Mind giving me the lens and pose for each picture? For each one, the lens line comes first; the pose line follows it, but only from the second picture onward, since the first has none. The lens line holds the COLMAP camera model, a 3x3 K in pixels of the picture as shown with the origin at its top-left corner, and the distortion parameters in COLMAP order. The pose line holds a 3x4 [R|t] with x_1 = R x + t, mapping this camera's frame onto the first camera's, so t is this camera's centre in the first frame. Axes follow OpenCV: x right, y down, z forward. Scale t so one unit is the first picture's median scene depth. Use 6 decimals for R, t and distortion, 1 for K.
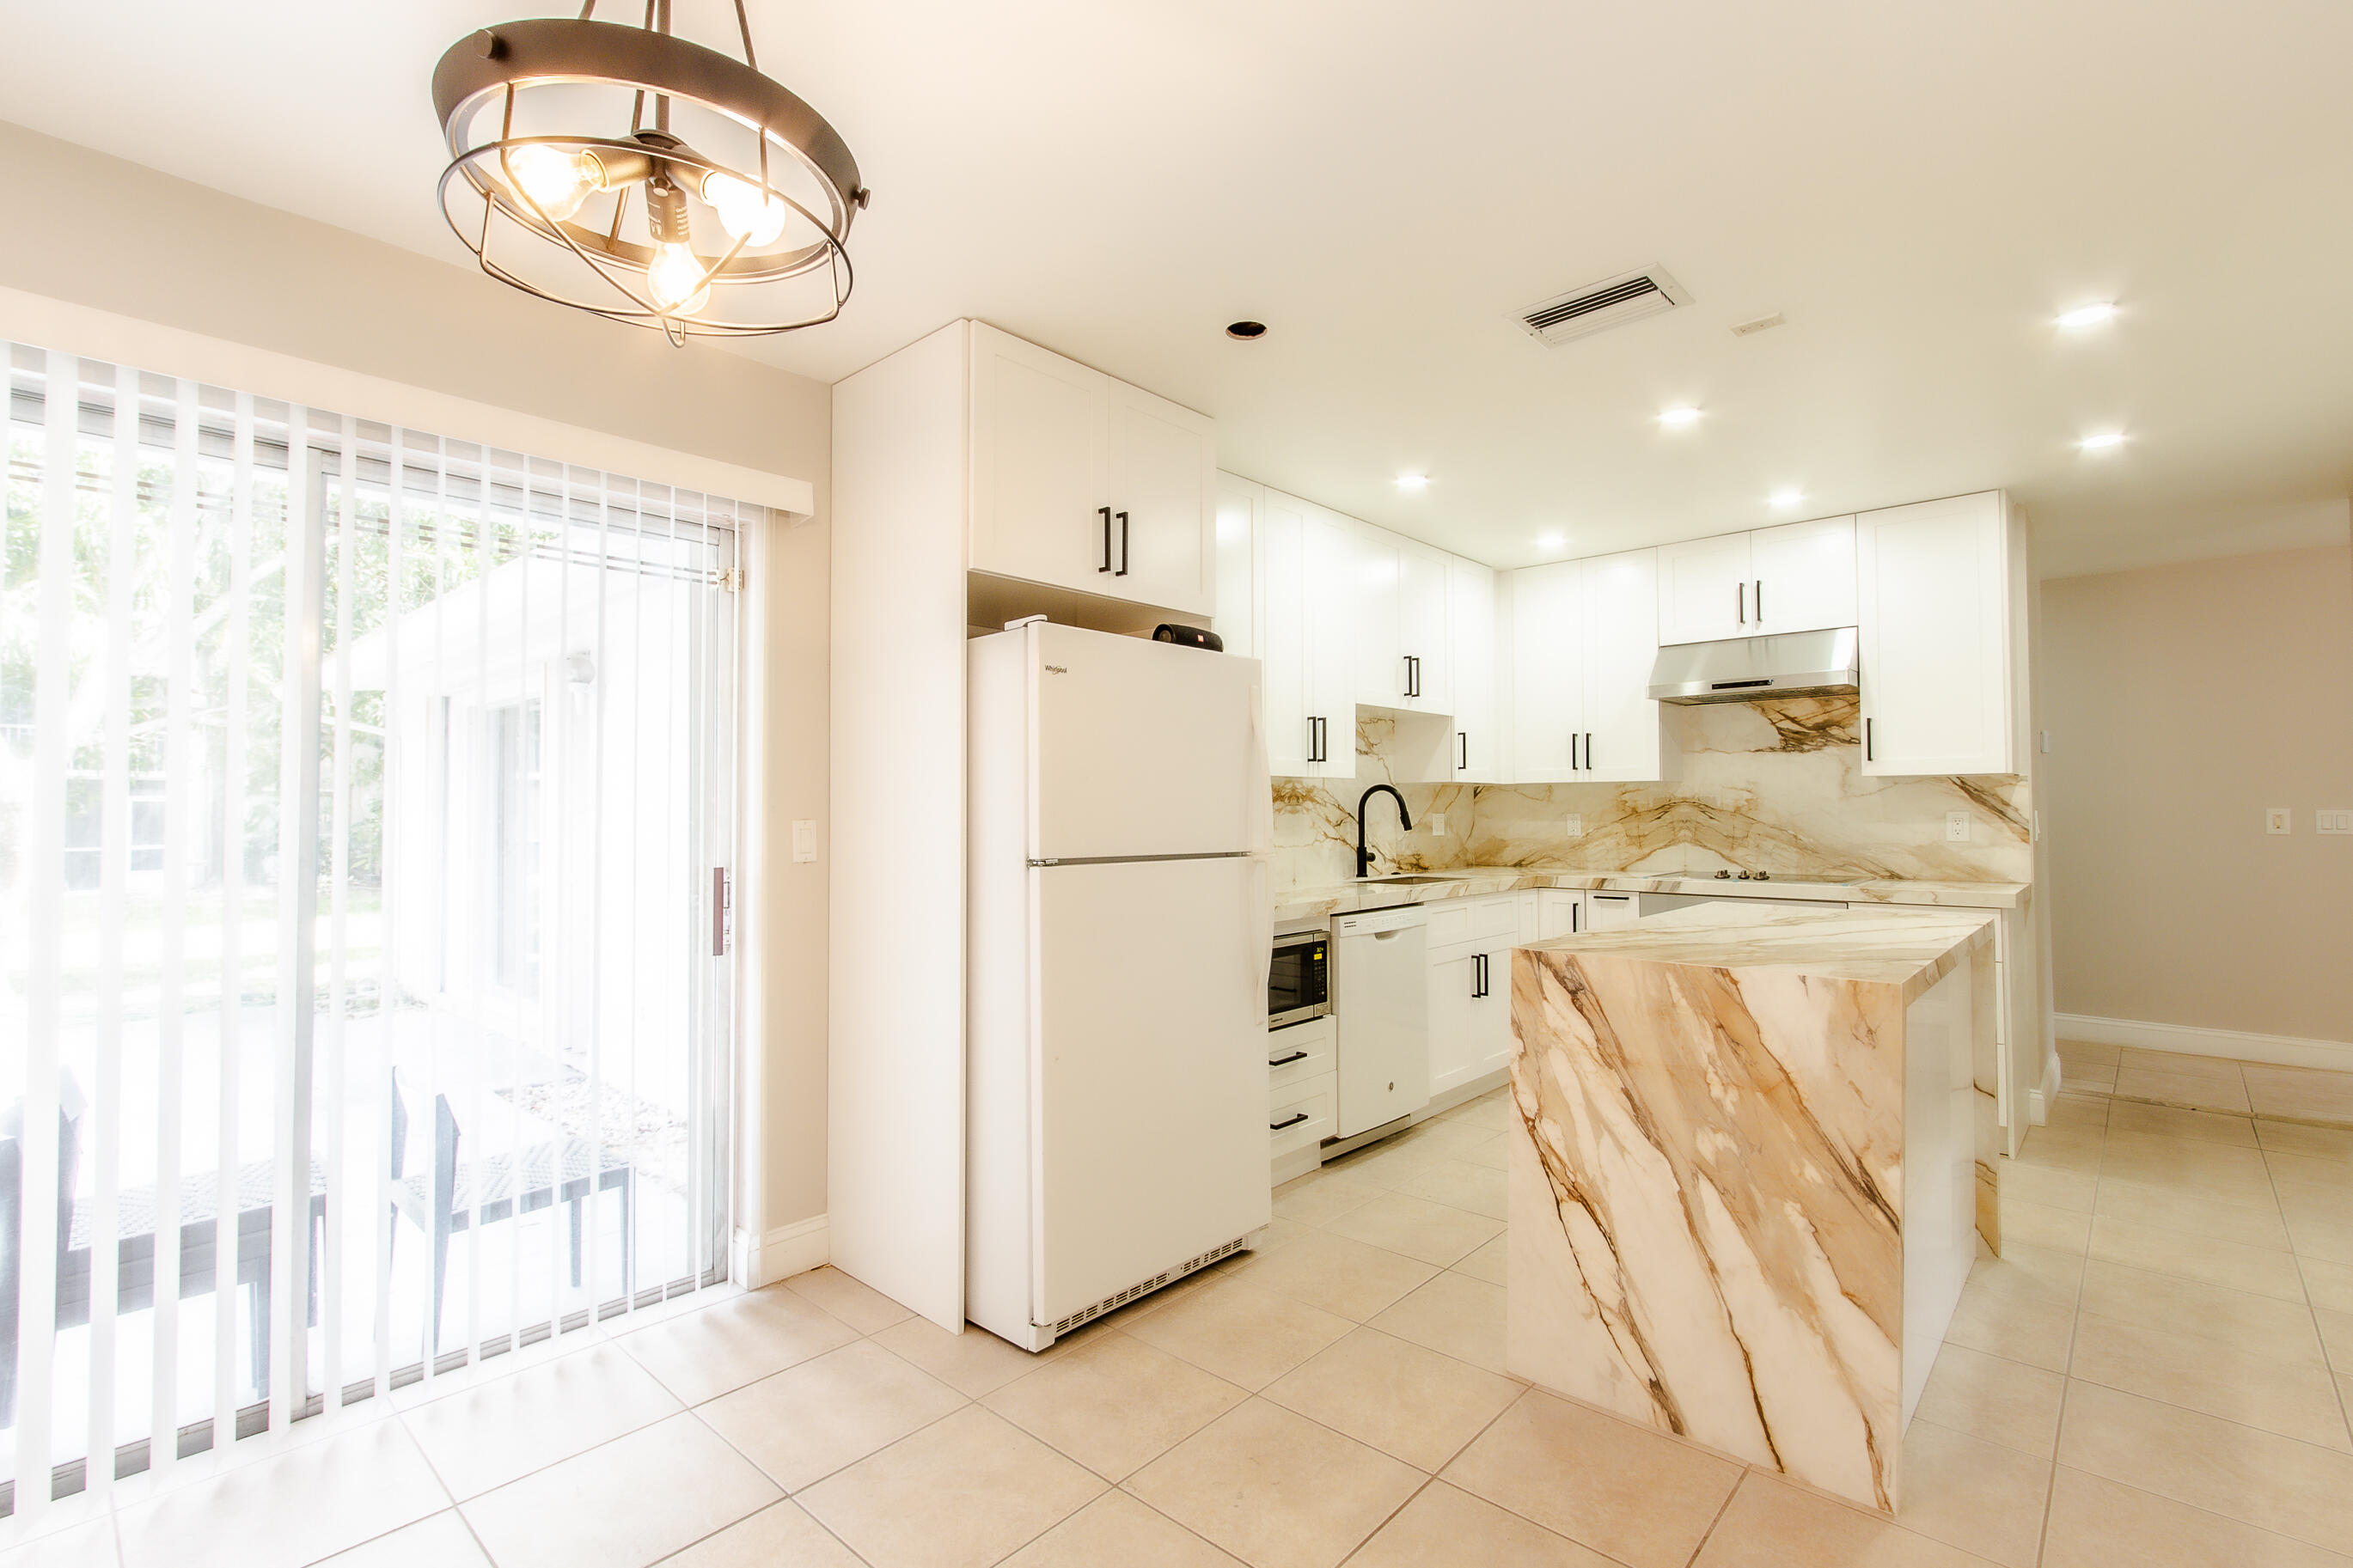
lens RADIAL K [[1071.9, 0, 1158.3], [0, 1071.9, 785.0], [0, 0, 1]] dist [0.006172, -0.000295]
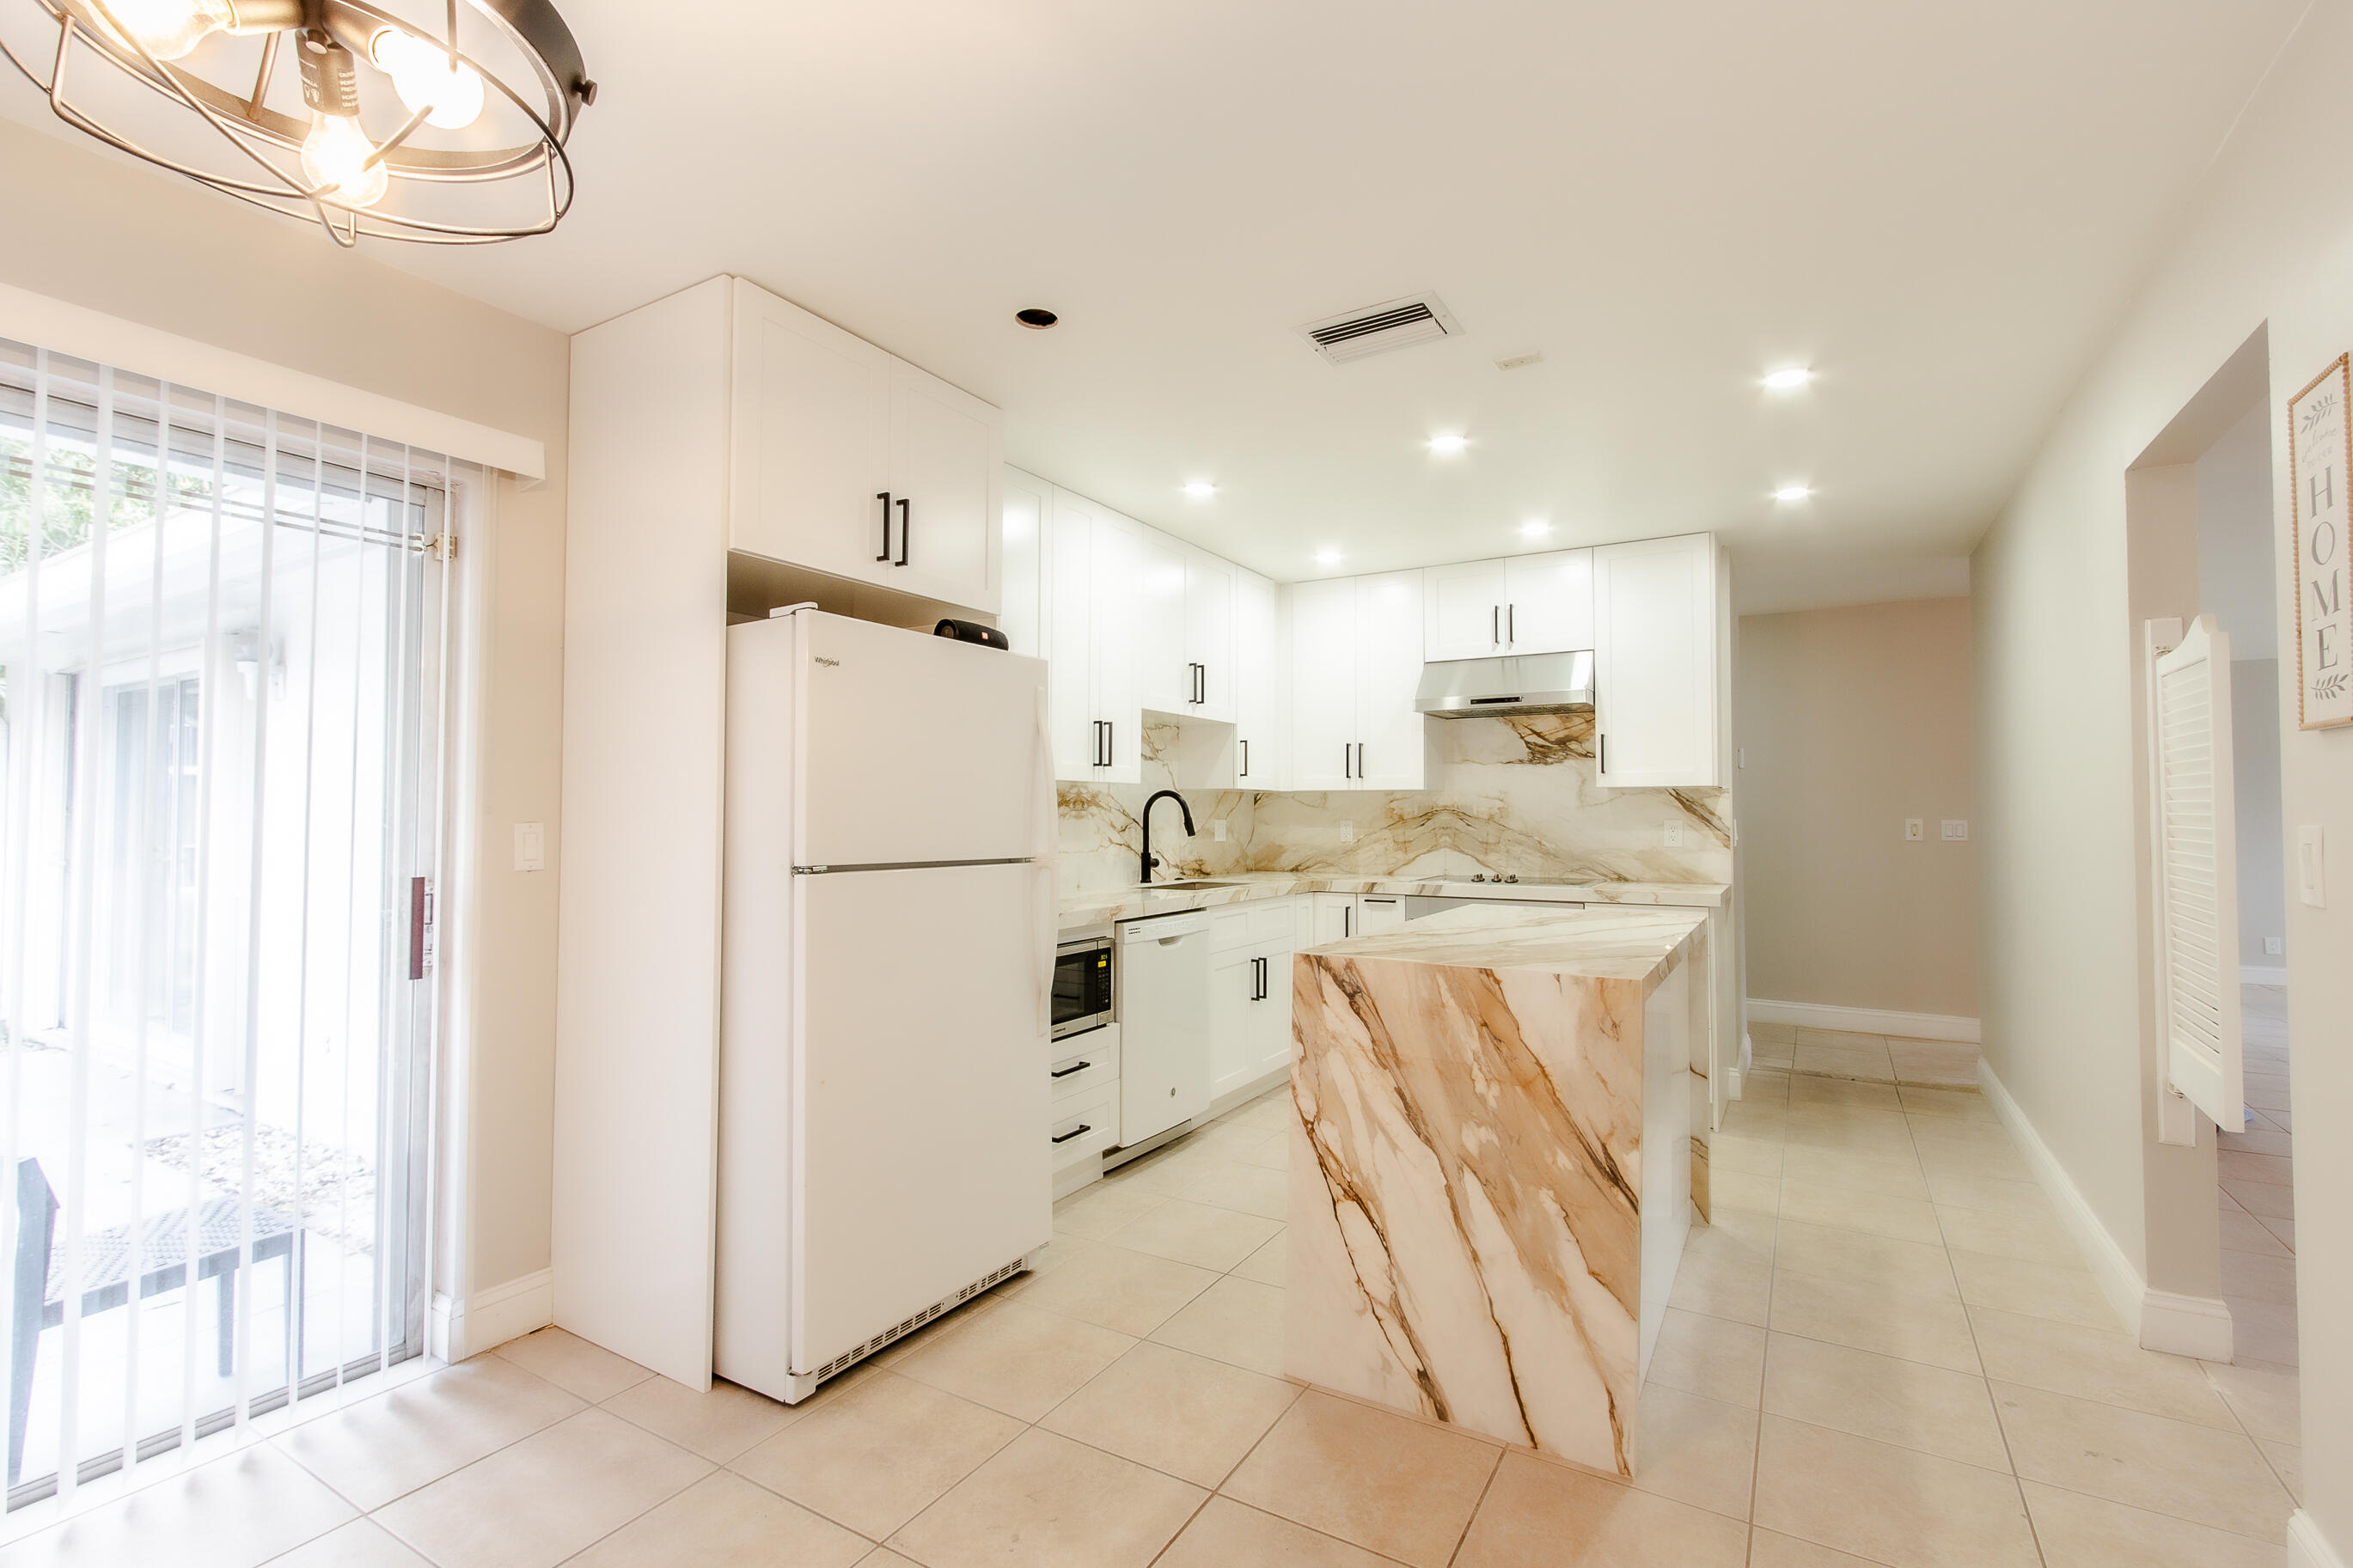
lens RADIAL K [[1073.2, 0, 1158.4], [0, 1073.2, 783.1], [0, 0, 1]] dist [0.002050, 0.000124]
pose [[0.979977, 0.011833, 0.198757, 0.002332], [-0.010467, 0.999914, -0.007921, 0.001561], [-0.198833, 0.005682, 0.980017, 0.033225]]
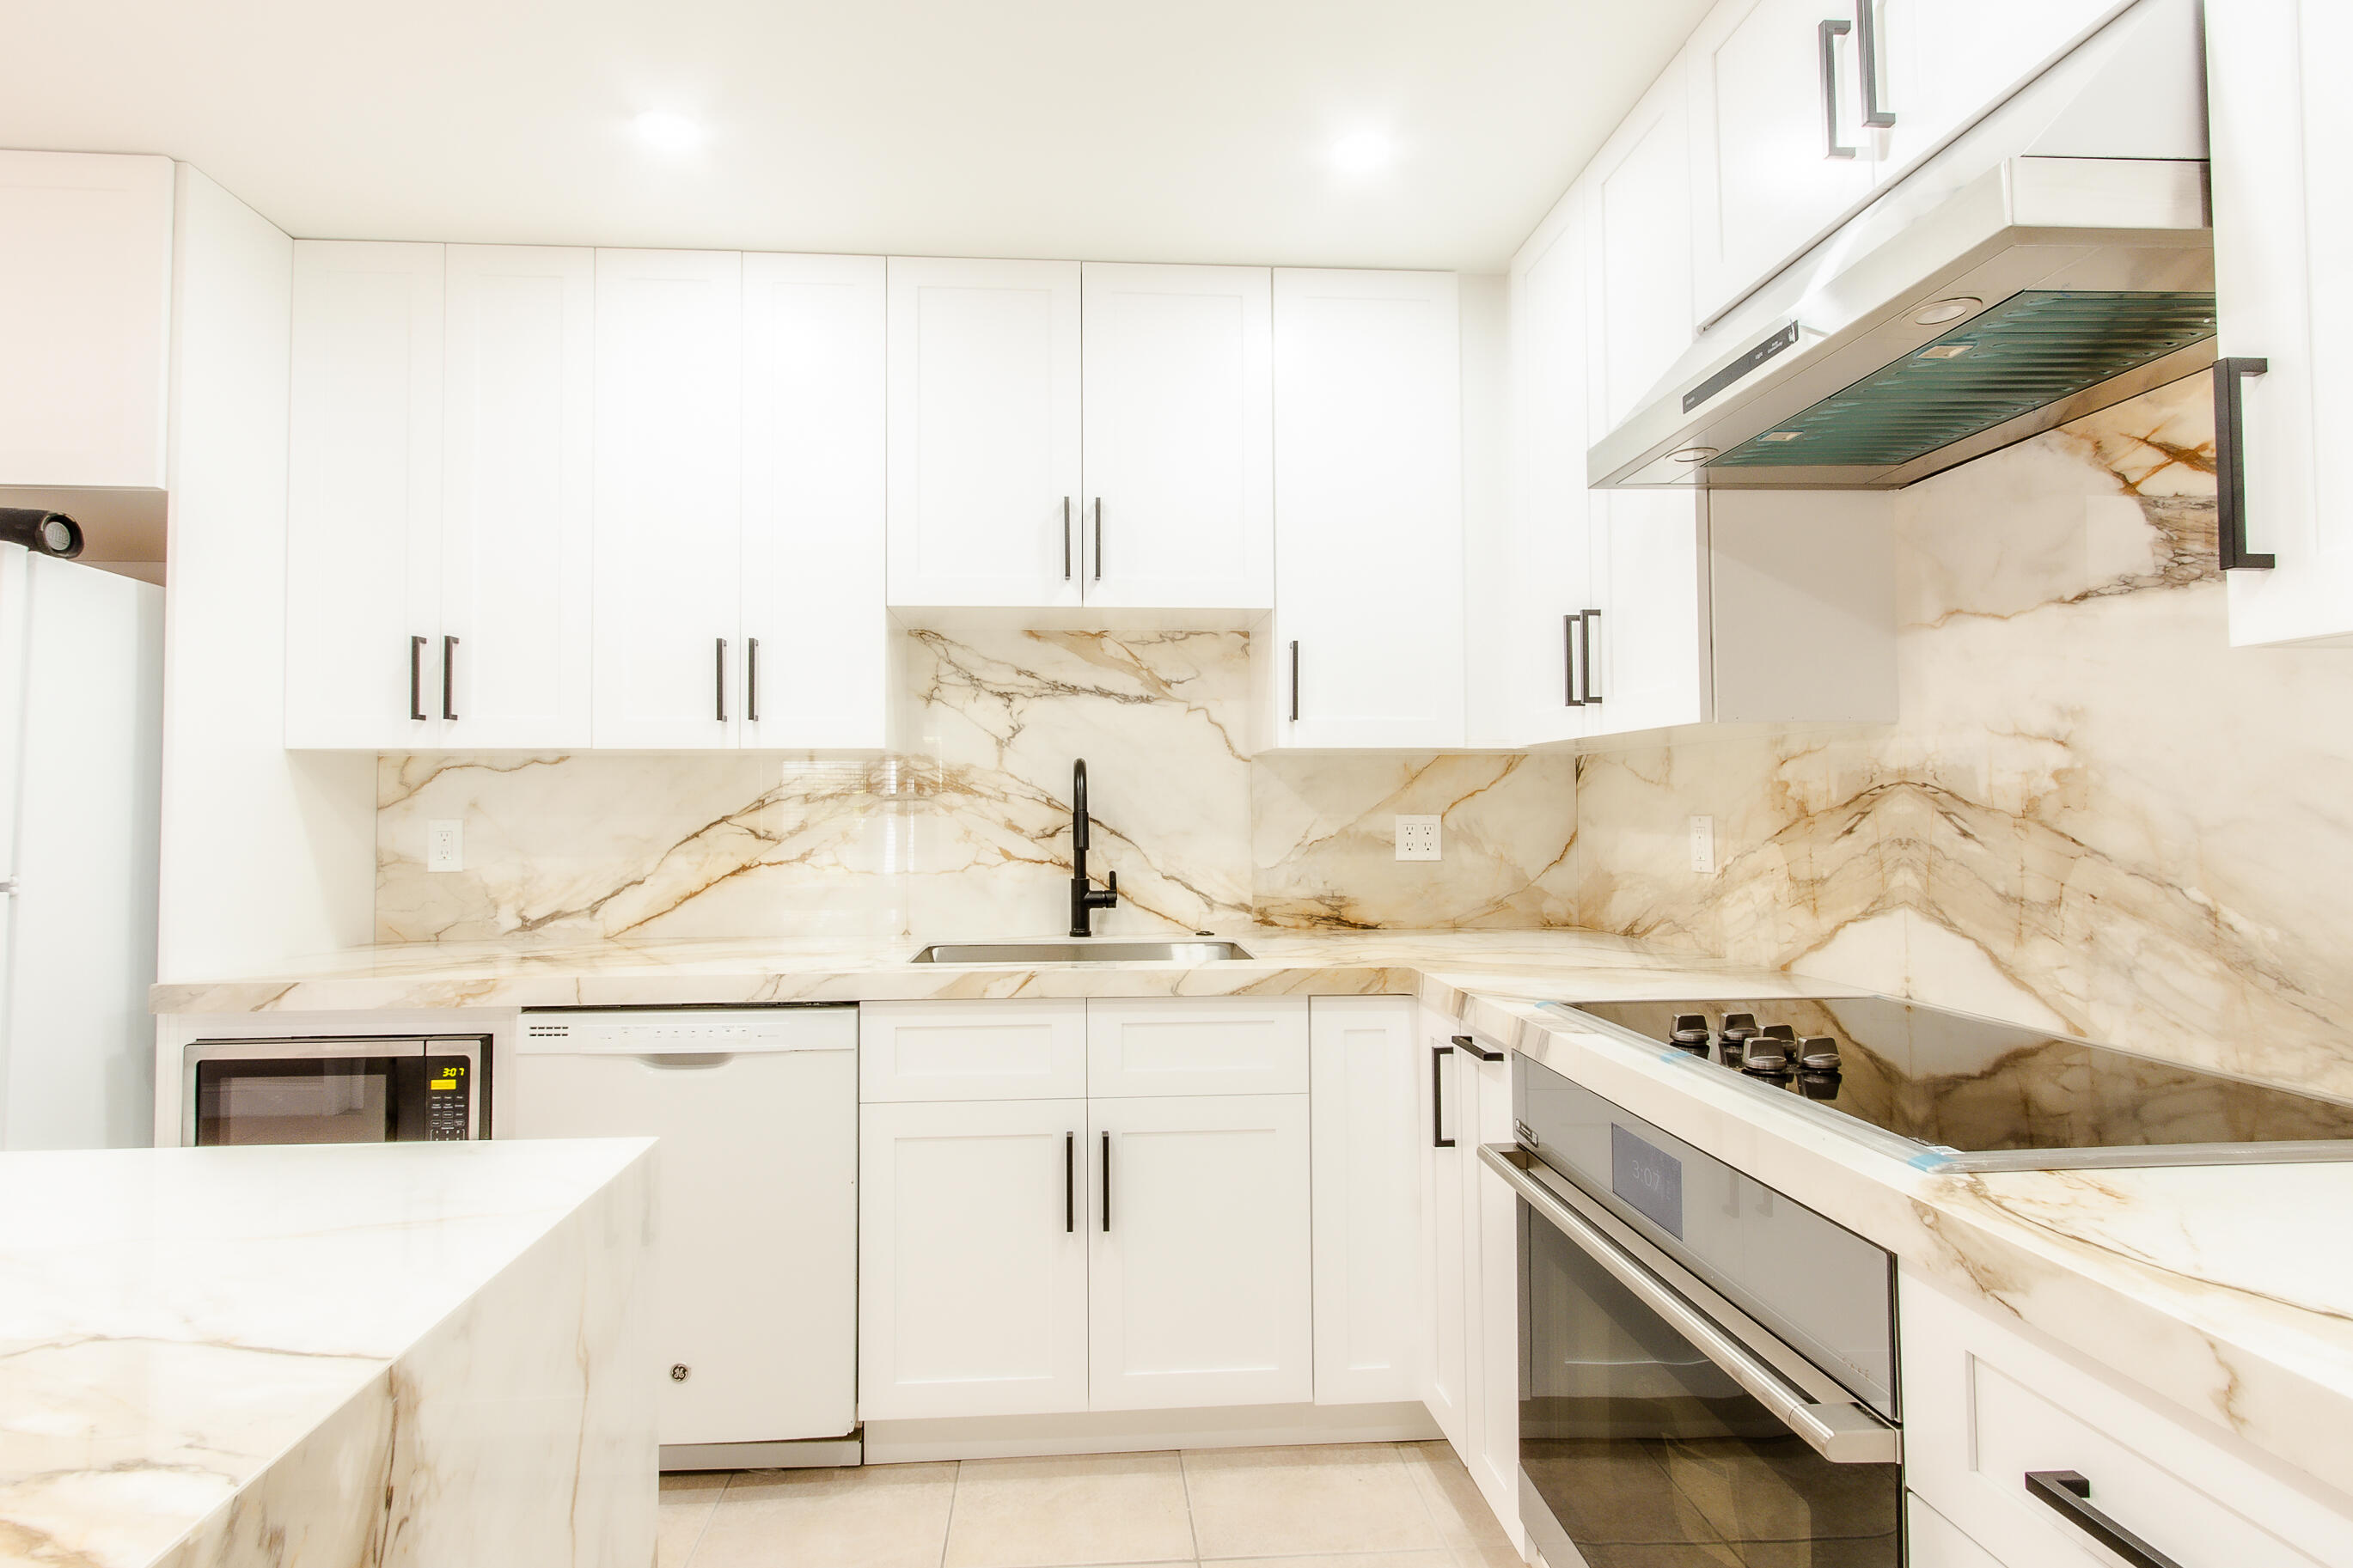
lens RADIAL K [[1096.1, 0, 1135.0], [0, 1096.1, 773.8], [0, 0, 1]] dist [-0.001557, 0.000138]
pose [[0.724706, -0.021191, -0.688733, 1.137218], [0.017284, 0.999772, -0.012574, 0.026856], [0.688842, -0.002791, 0.724906, 1.233648]]
